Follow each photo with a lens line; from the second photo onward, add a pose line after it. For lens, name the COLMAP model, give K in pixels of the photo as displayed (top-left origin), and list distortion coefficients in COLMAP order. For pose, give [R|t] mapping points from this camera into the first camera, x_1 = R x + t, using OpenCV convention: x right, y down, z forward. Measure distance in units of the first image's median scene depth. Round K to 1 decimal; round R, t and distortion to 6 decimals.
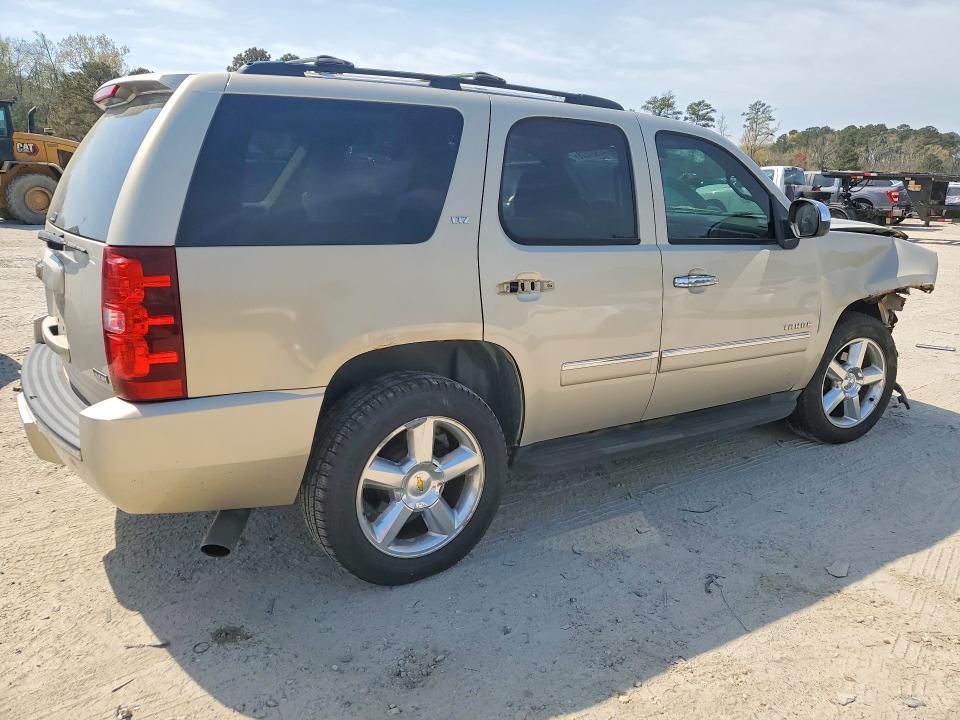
lens RADIAL K [[718.1, 0, 480.0], [0, 718.1, 360.0], [0, 0, 1]] dist [0.010058, 0.003356]
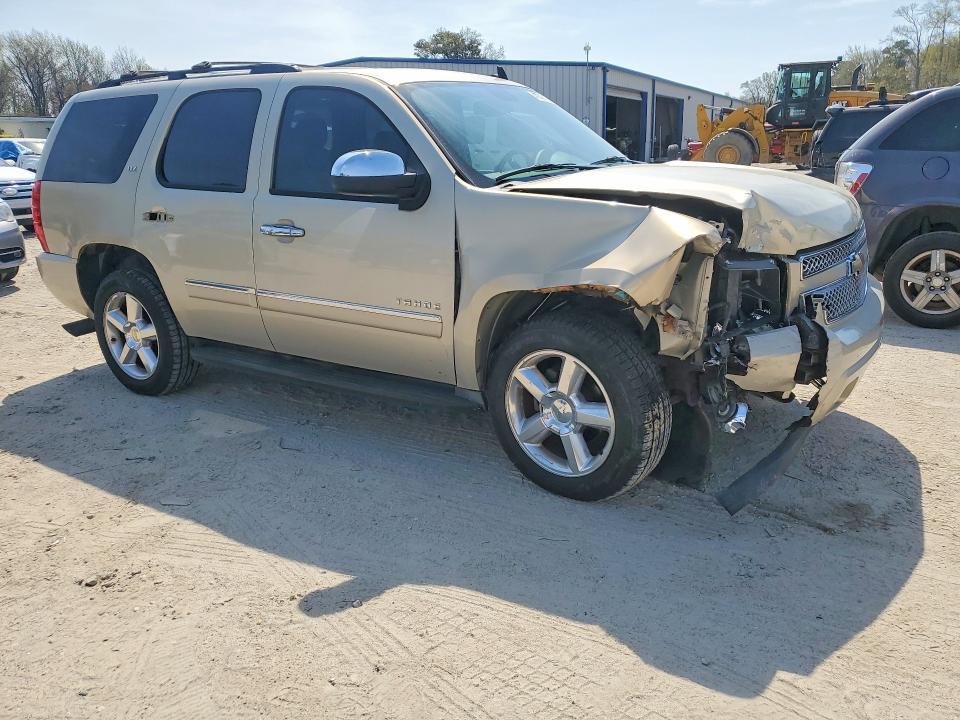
lens RADIAL K [[718.1, 0, 480.0], [0, 718.1, 360.0], [0, 0, 1]] dist [0.010058, 0.003356]
pose [[0.425828, 0.236622, -0.873316, 1.634324], [-0.187281, 0.967347, 0.170782, -0.188709], [0.885210, 0.090832, 0.456238, 0.923350]]
